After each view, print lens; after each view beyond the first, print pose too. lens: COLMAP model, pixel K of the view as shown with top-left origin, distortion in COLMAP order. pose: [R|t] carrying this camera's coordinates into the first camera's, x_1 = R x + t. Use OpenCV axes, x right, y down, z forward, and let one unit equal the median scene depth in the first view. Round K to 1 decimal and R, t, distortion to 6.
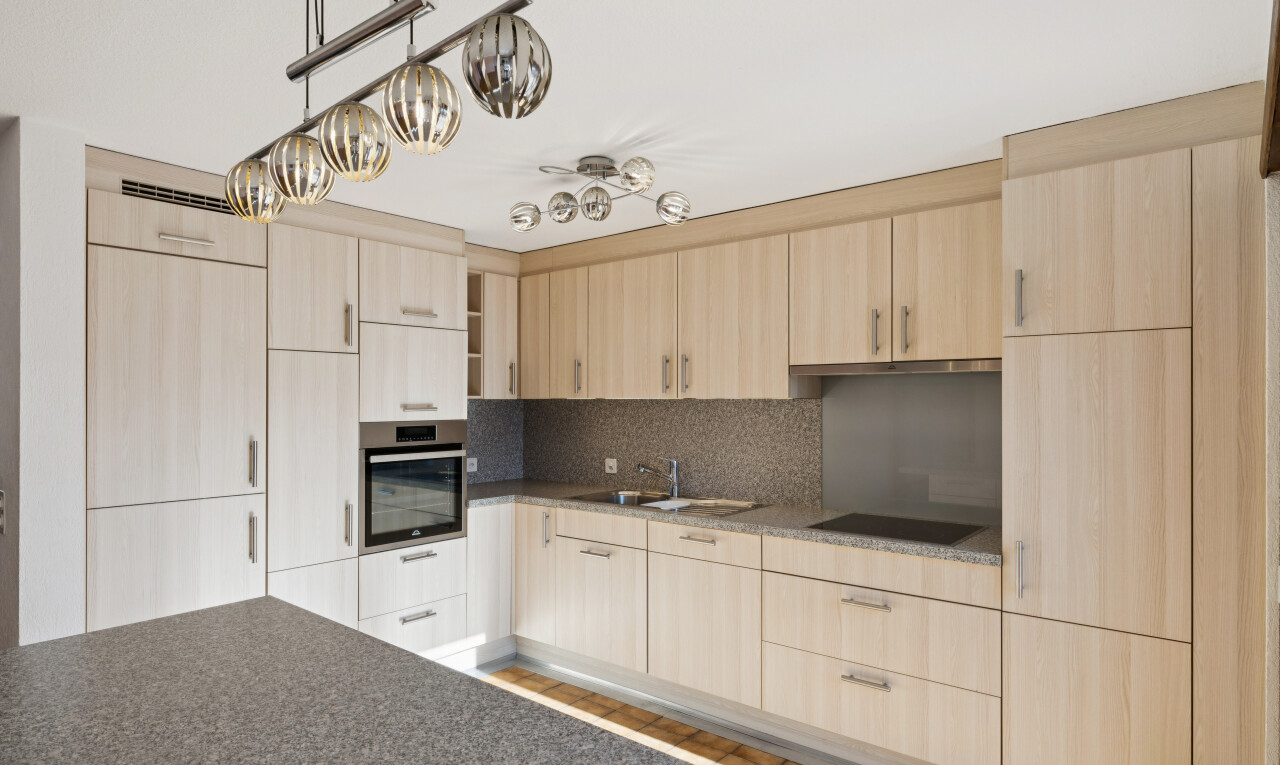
lens RADIAL K [[719.0, 0, 636.2], [0, 719.0, 396.3], [0, 0, 1]] dist [-0.002809, 0.000108]
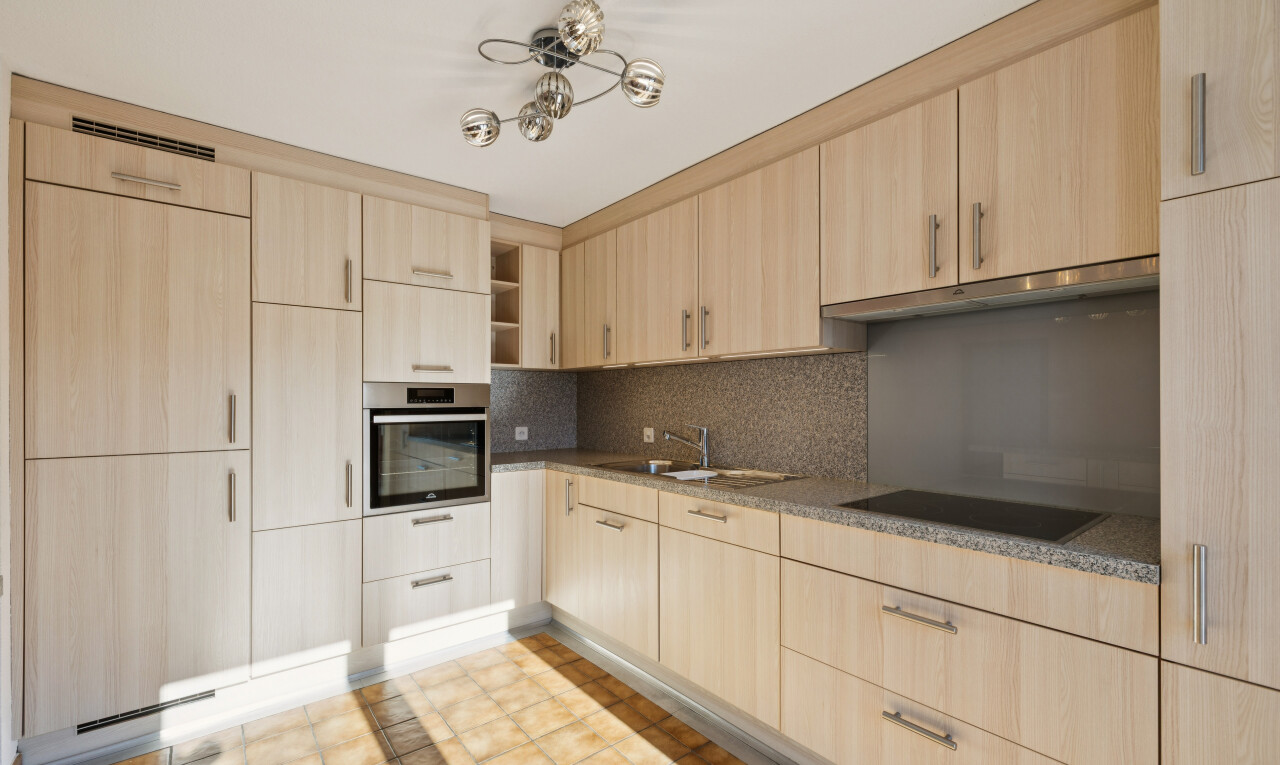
lens RADIAL K [[542.2, 0, 634.2], [0, 542.2, 397.7], [0, 0, 1]] dist [-0.000029, 0.000382]
pose [[0.979538, -0.003196, -0.201232, 0.127548], [0.003453, 0.999994, 0.000927, 0.059119], [0.201228, -0.001603, 0.979543, 0.349376]]
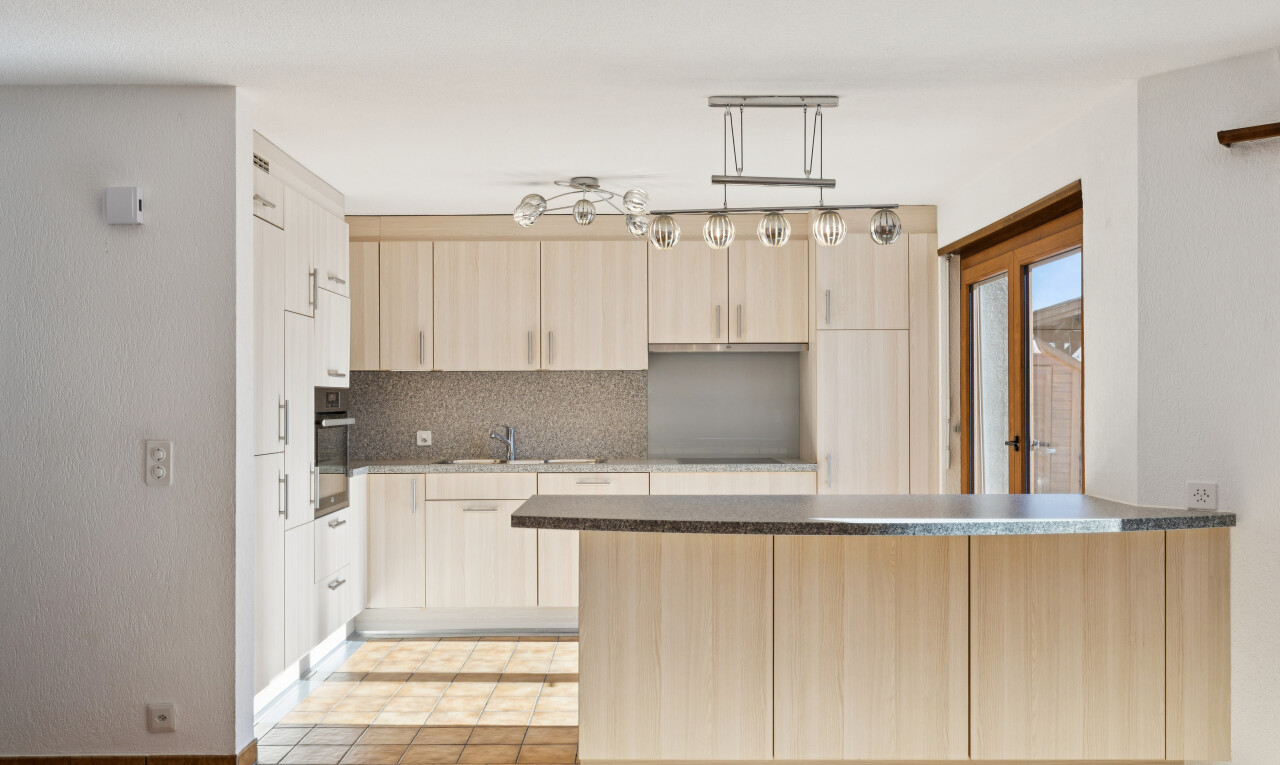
lens RADIAL K [[1010.6, 0, 641.1], [0, 1010.6, 385.5], [0, 0, 1]] dist [-0.032754, 0.003994]
pose [[0.771068, 0.005232, 0.636732, -0.929760], [0.000116, 0.999965, -0.008357, 0.046507], [-0.636753, 0.006518, 0.771040, -0.375088]]
